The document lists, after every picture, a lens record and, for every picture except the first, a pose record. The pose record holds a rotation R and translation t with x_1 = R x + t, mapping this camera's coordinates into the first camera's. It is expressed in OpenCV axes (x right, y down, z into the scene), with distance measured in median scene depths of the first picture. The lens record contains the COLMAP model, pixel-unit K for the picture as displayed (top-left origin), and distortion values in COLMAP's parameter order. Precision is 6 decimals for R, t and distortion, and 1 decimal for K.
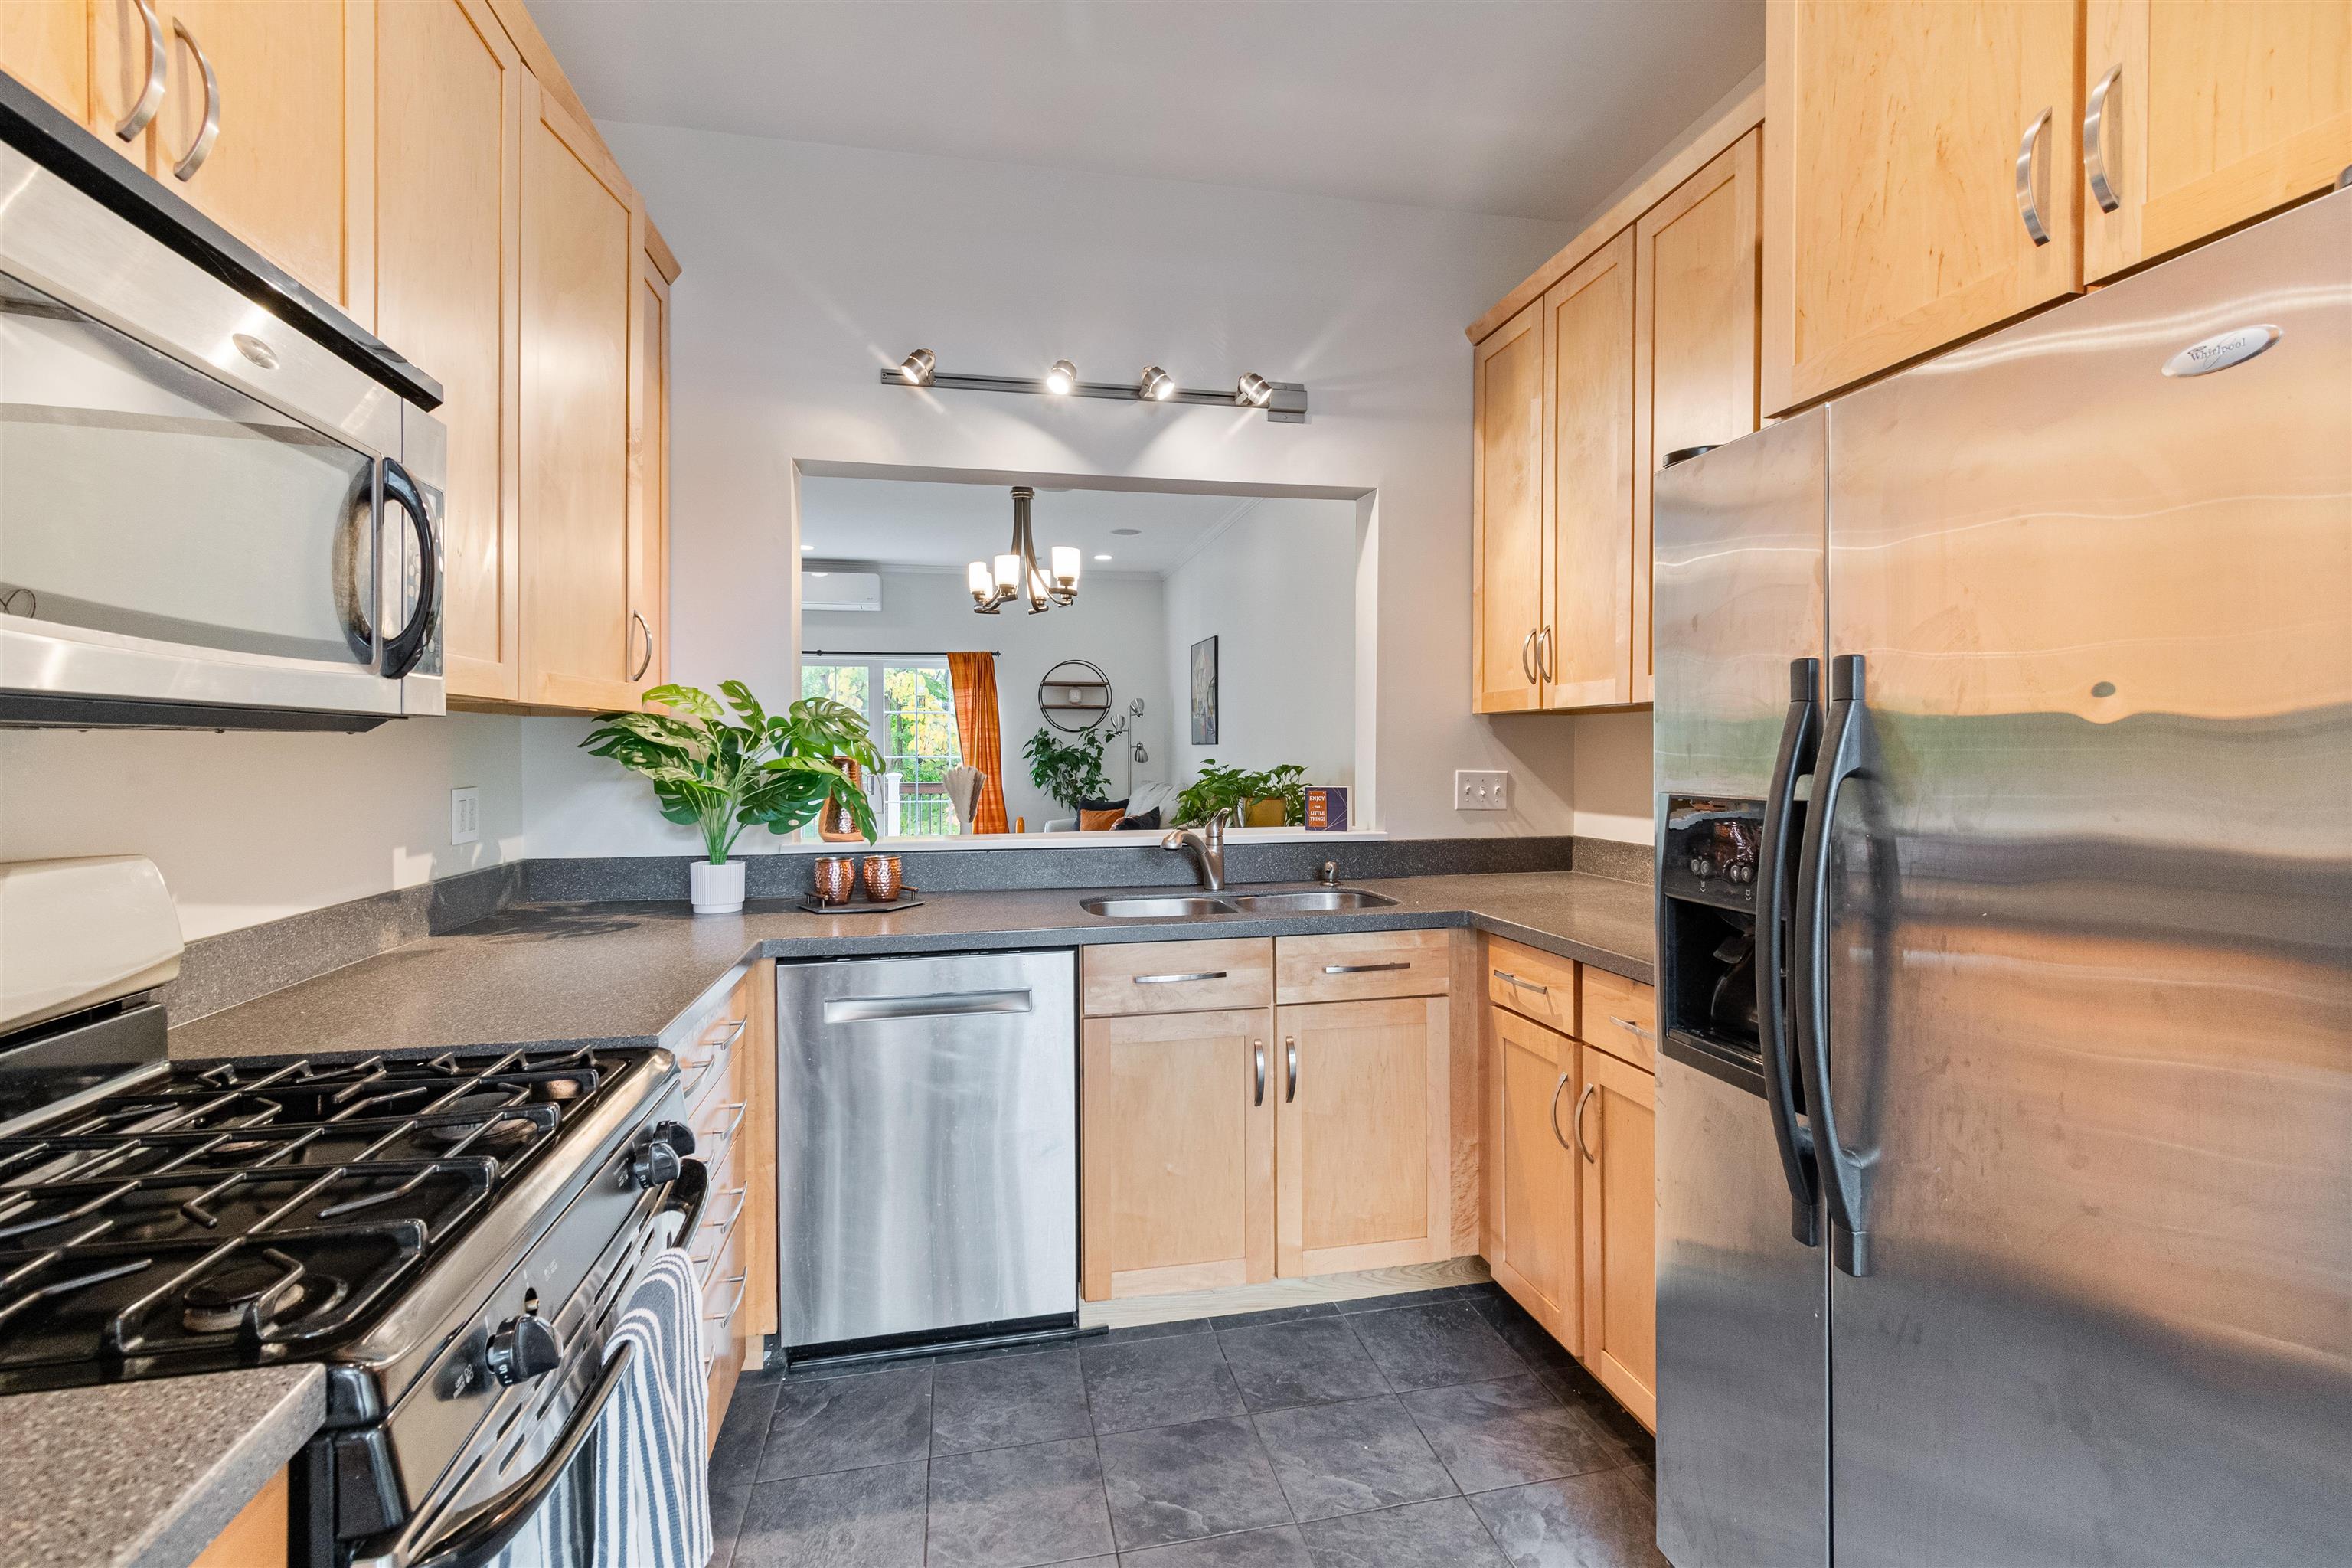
lens RADIAL K [[1054.3, 0, 1180.9], [0, 1054.3, 769.1], [0, 0, 1]] dist [0.004580, -0.002407]
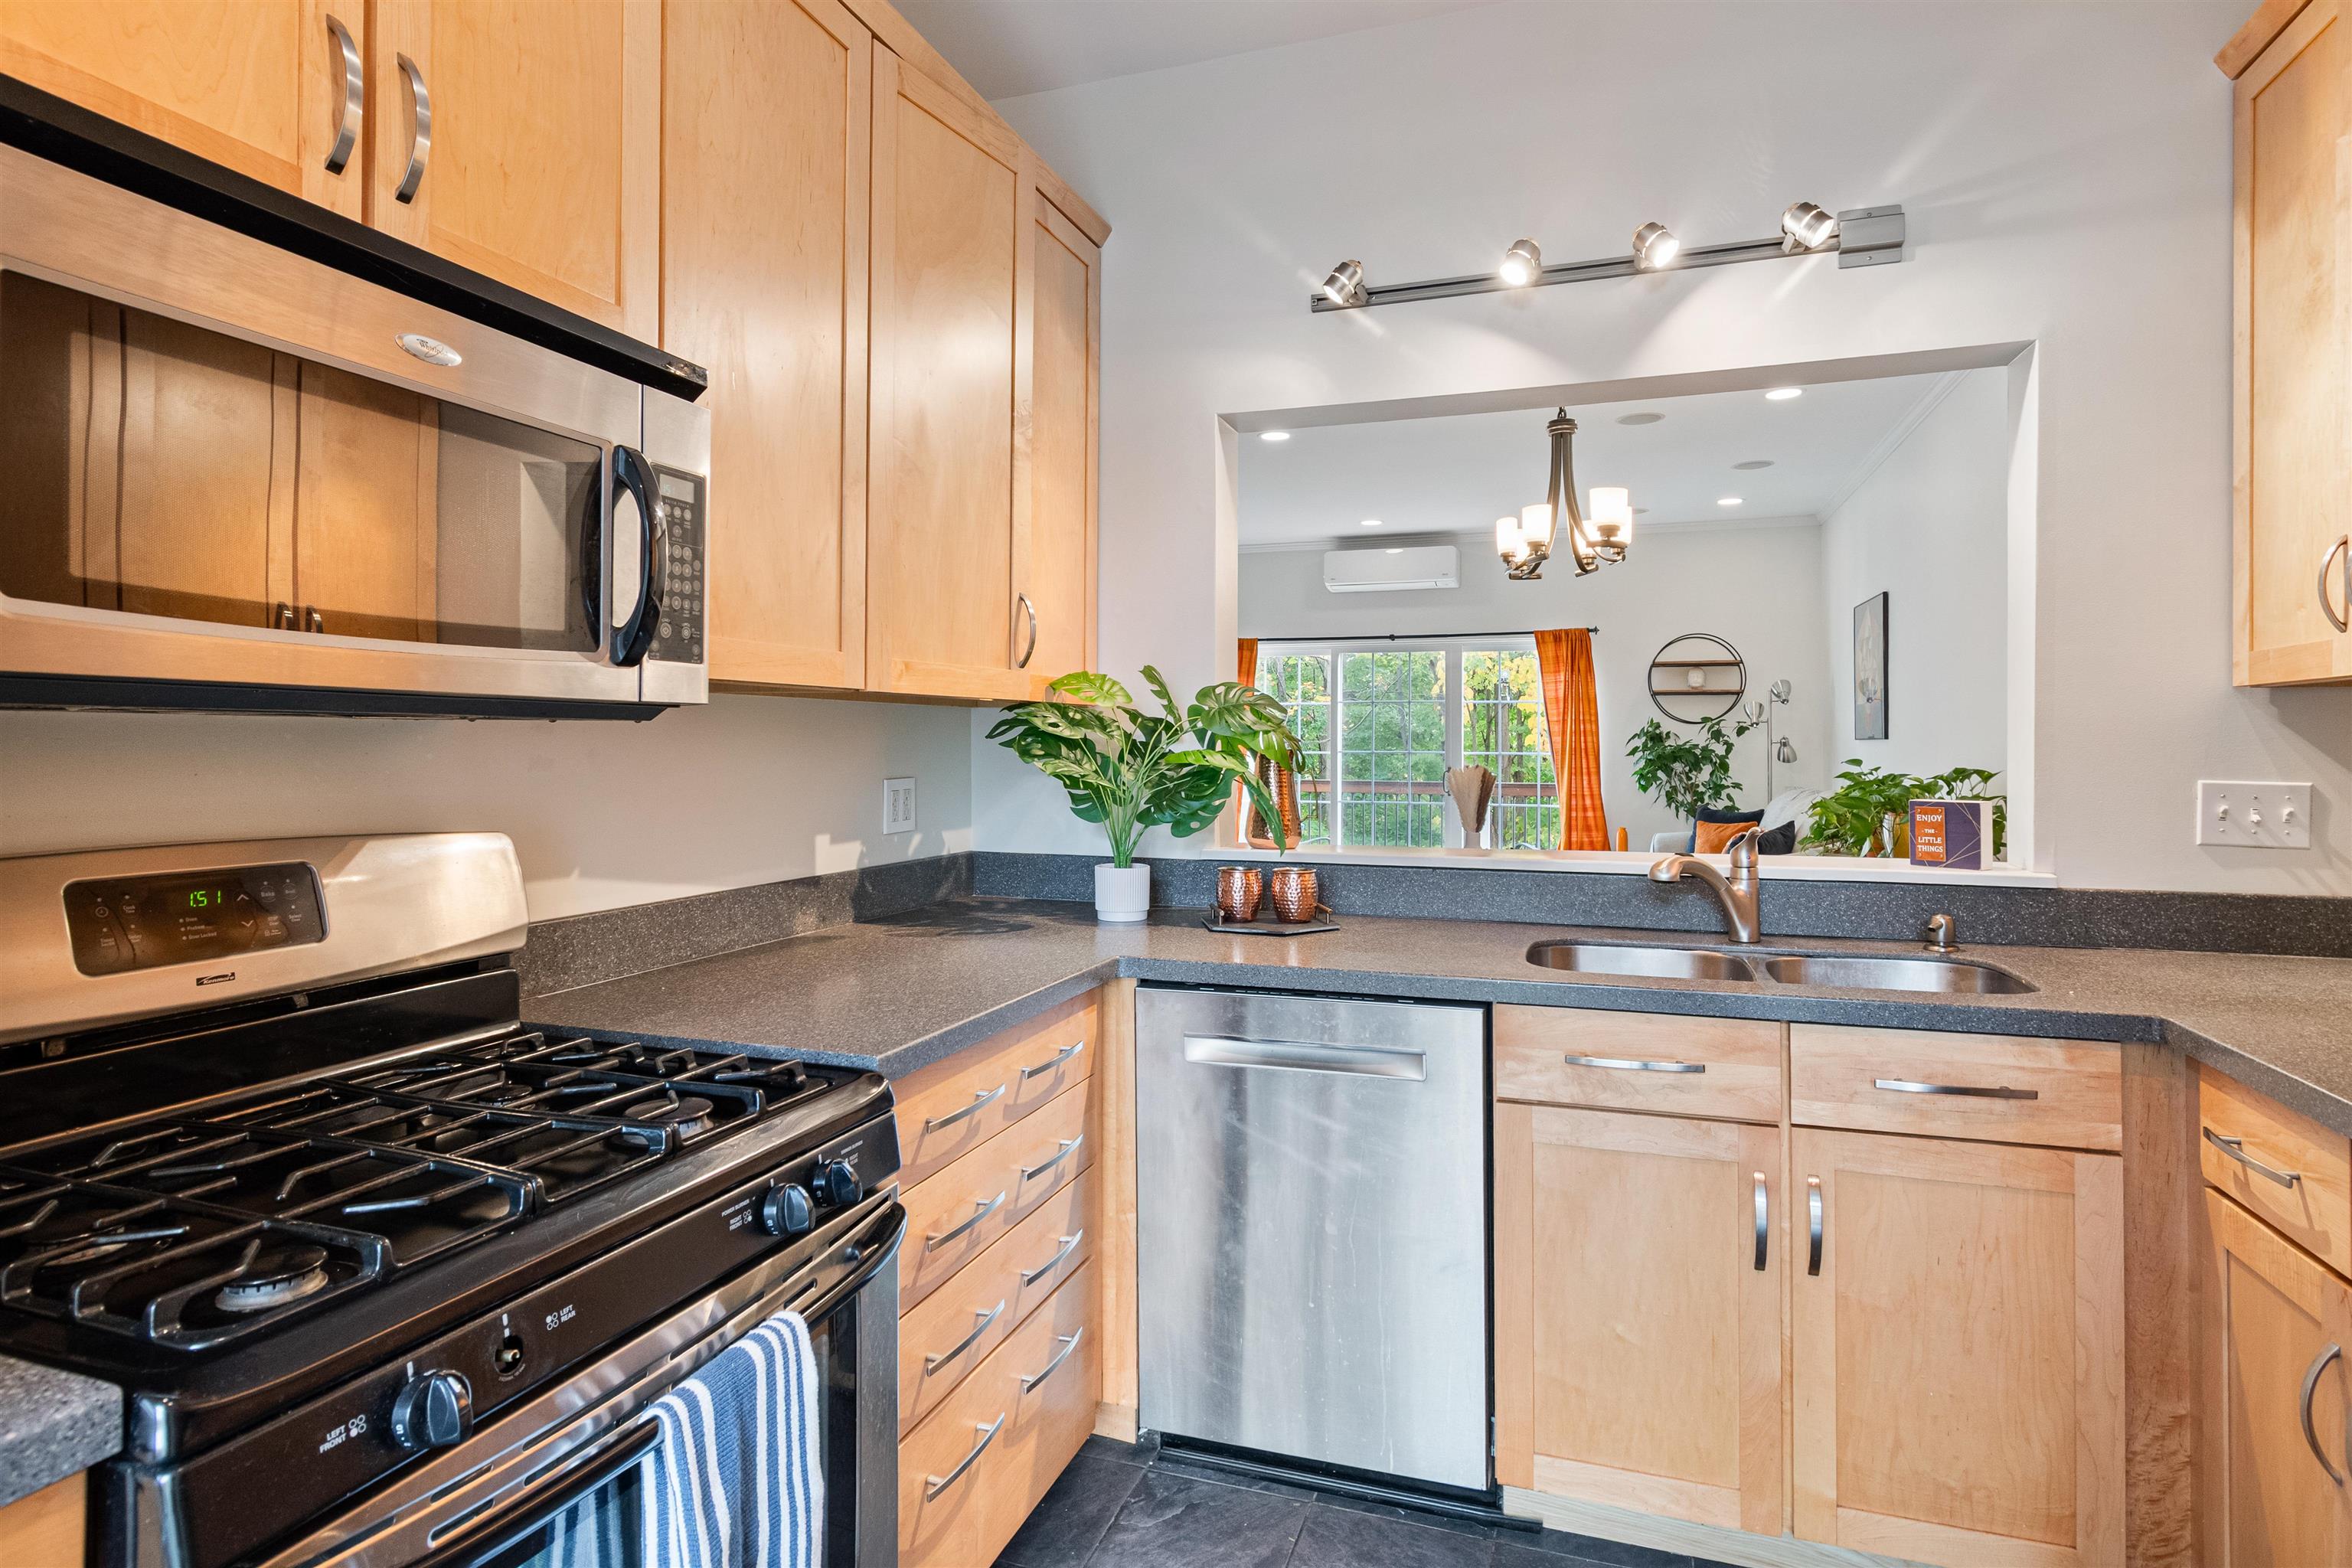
lens RADIAL K [[1190.5, 0, 1208.7], [0, 1190.5, 748.0], [0, 0, 1]] dist [0.006829, -0.004882]
pose [[0.864475, 0.005689, -0.502644, 0.141504], [-0.013974, 0.999821, -0.012718, -0.000877], [0.502482, 0.018019, 0.864400, 0.146034]]
